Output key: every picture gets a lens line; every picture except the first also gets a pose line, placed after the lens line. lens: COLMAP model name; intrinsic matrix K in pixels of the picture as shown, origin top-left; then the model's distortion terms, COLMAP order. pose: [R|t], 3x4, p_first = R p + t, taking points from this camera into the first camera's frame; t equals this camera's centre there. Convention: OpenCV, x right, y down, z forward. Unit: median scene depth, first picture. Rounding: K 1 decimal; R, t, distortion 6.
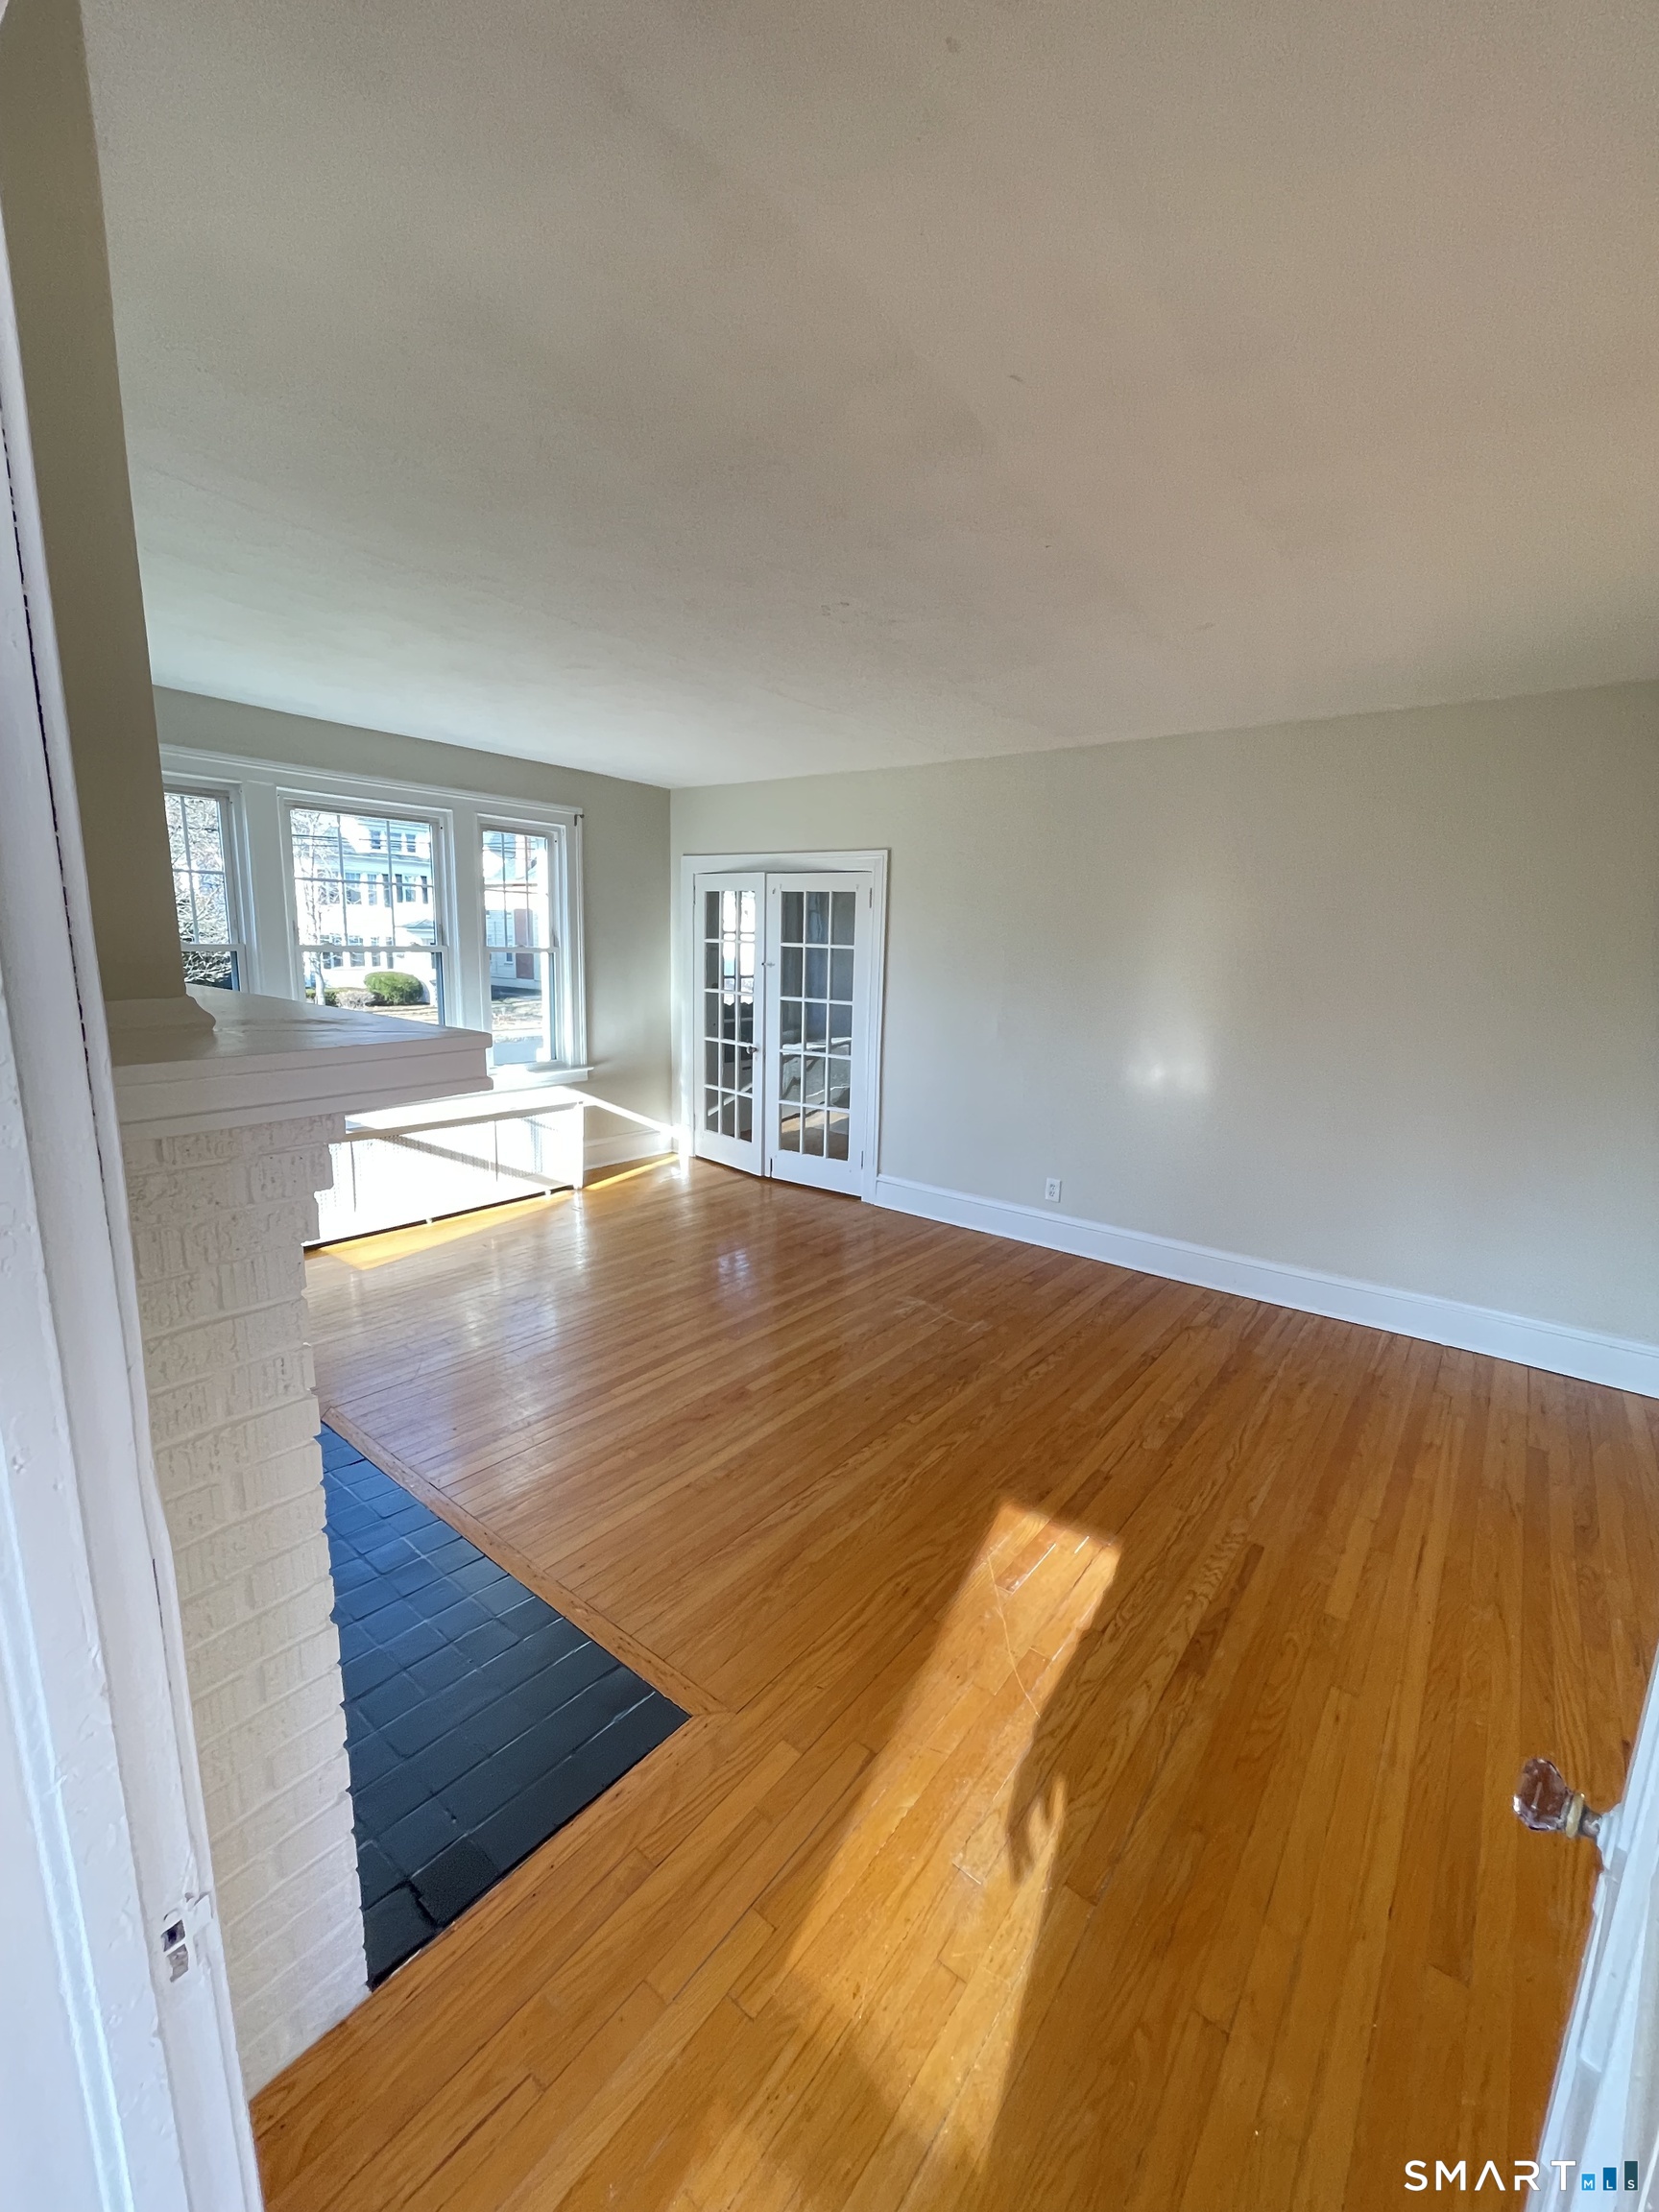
lens RADIAL K [[898.2, 0, 829.5], [0, 898.2, 1106.0], [0, 0, 1]] dist [0.000101, -0.000192]
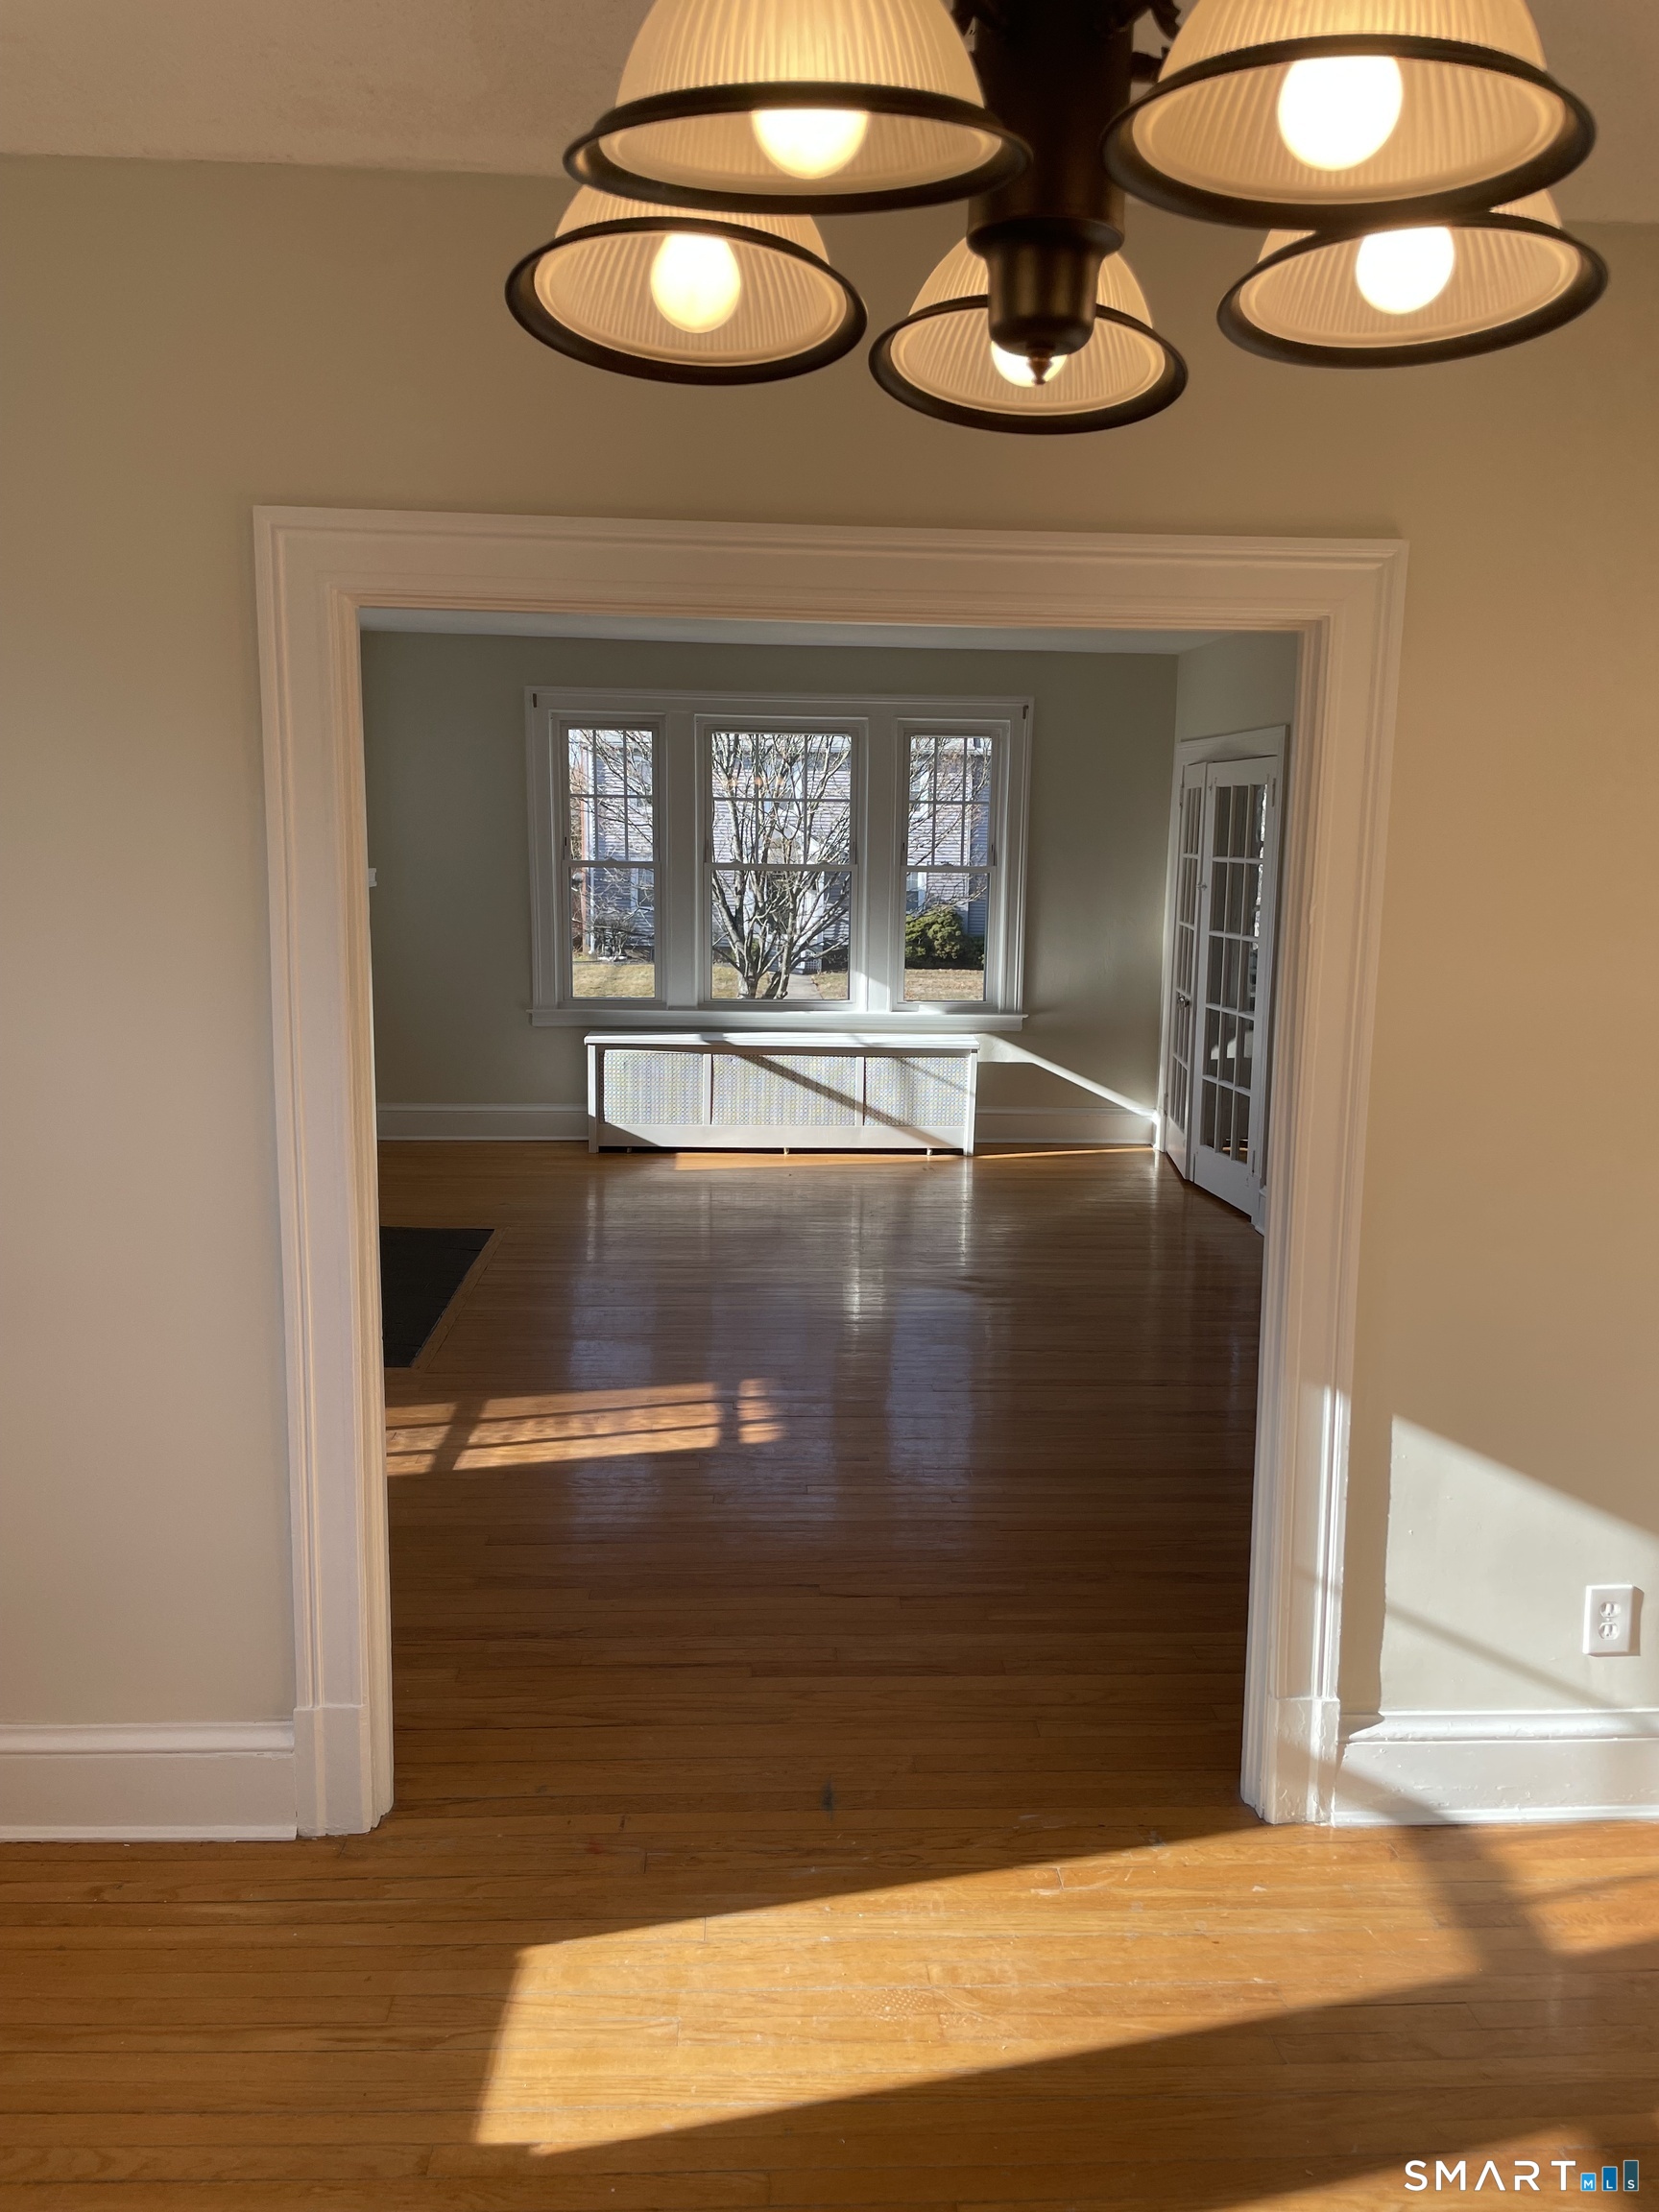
lens RADIAL K [[1665.8, 0, 820.0], [0, 1665.8, 1101.6], [0, 0, 1]] dist [0.106960, -0.122281]
pose [[0.651644, 0.101973, -0.751640, 0.860551], [-0.135190, 0.990670, 0.017198, 0.038443], [0.746381, 0.090407, 0.659350, -0.132552]]
